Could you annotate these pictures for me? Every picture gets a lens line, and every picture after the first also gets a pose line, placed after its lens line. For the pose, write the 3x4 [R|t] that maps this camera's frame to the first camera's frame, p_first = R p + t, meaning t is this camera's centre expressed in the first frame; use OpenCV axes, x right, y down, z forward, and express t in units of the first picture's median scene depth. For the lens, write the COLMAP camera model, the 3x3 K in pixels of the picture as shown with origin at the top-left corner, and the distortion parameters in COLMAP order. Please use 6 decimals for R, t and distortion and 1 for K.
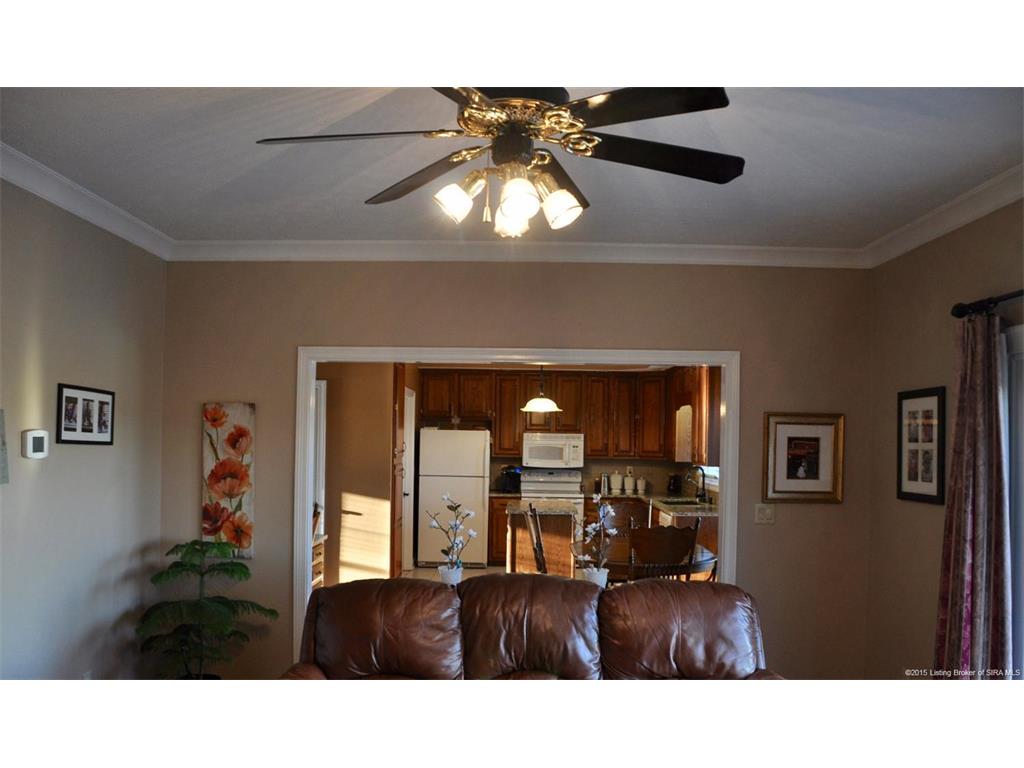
lens RADIAL K [[844.8, 0, 514.8], [0, 844.8, 425.7], [0, 0, 1]] dist [-0.132419, 0.004197]
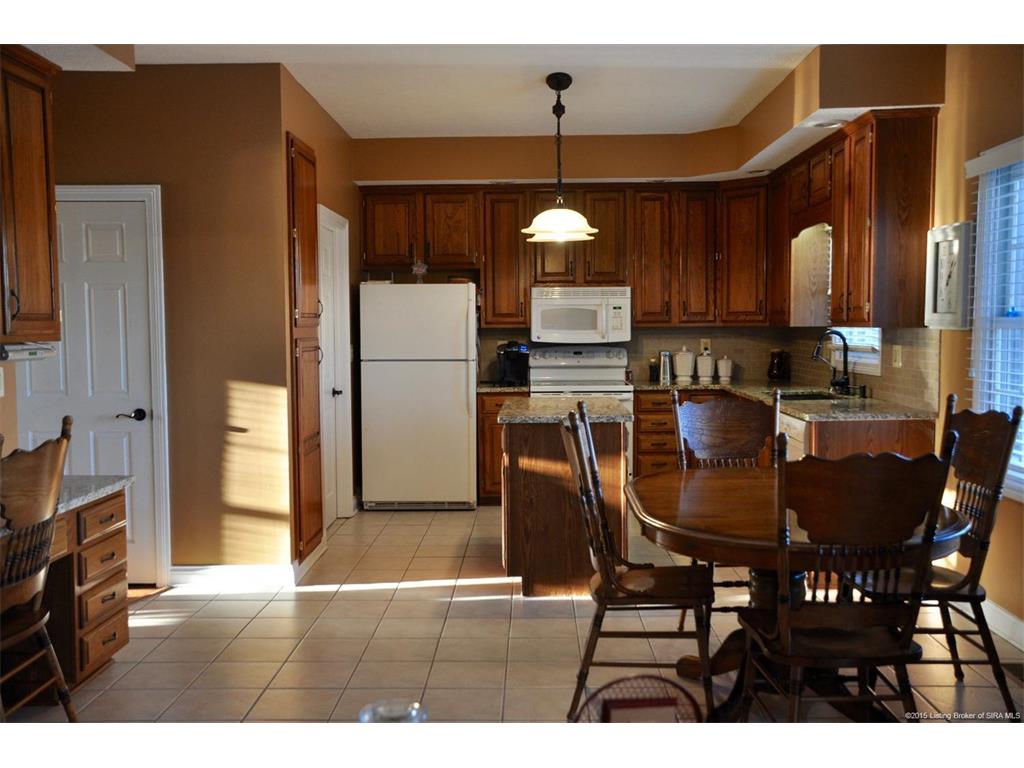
lens RADIAL K [[977.7, 0, 518.5], [0, 977.7, 386.7], [0, 0, 1]] dist [-0.020275, 0.000000]
pose [[0.999633, -0.022724, -0.014763, 0.010870], [0.023801, 0.996714, 0.077427, 0.029279], [0.012955, -0.077750, 0.996889, 0.335260]]
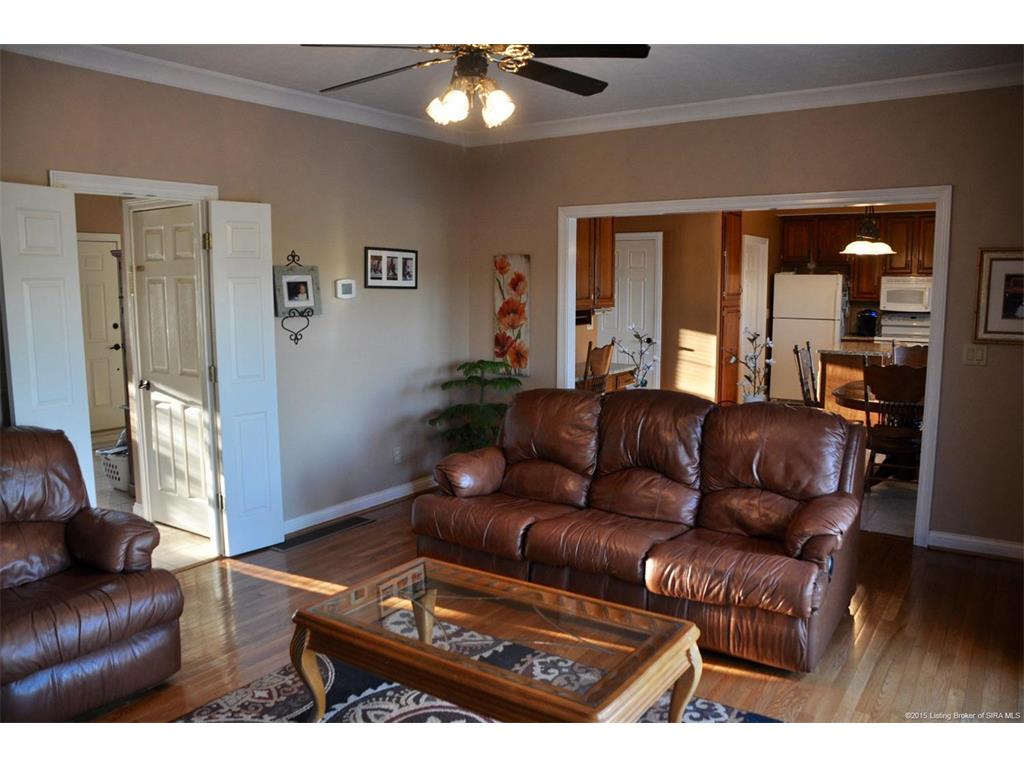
lens RADIAL K [[804.2, 0, 509.8], [0, 804.2, 390.1], [0, 0, 1]] dist [-0.115014, 0.026240]
pose [[0.824375, 0.055792, -0.563287, 0.203933], [0.024920, 0.990588, 0.134586, 0.007088], [0.565495, -0.124987, 0.815226, -0.020822]]
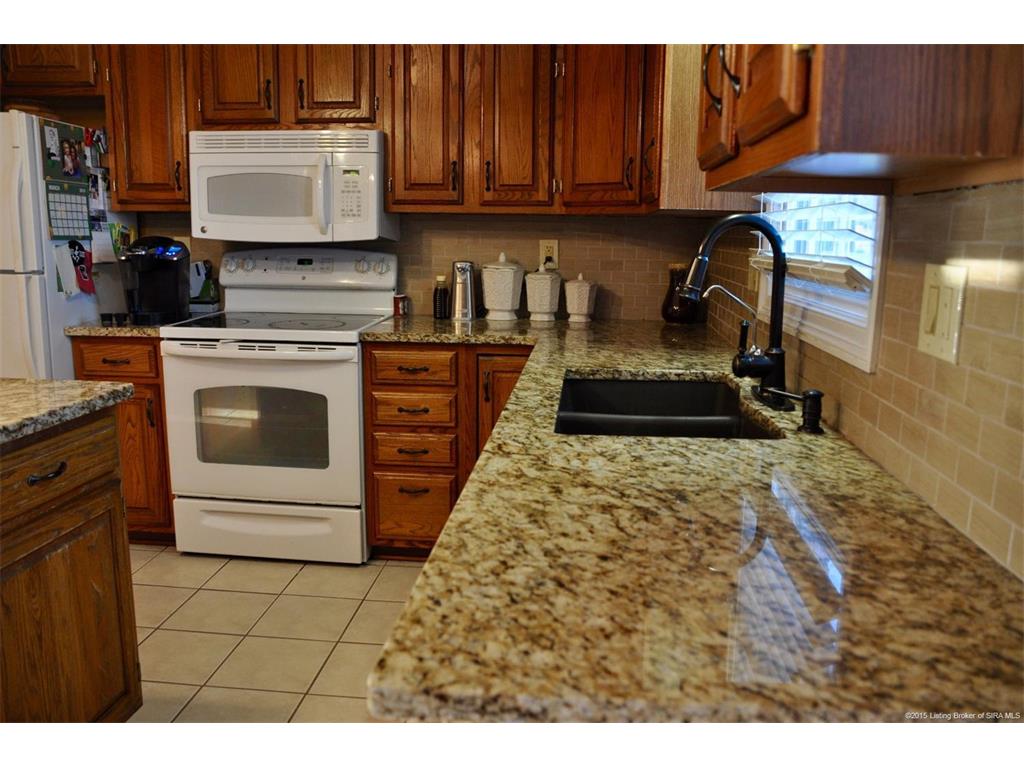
lens RADIAL K [[823.5, 0, 519.0], [0, 823.5, 386.6], [0, 0, 1]] dist [-0.076770, 0.001814]
pose [[0.996186, 0.016218, -0.085734, 0.183382], [0.000772, 0.980898, 0.194519, 0.050357], [0.087251, -0.193844, 0.977145, 0.812855]]
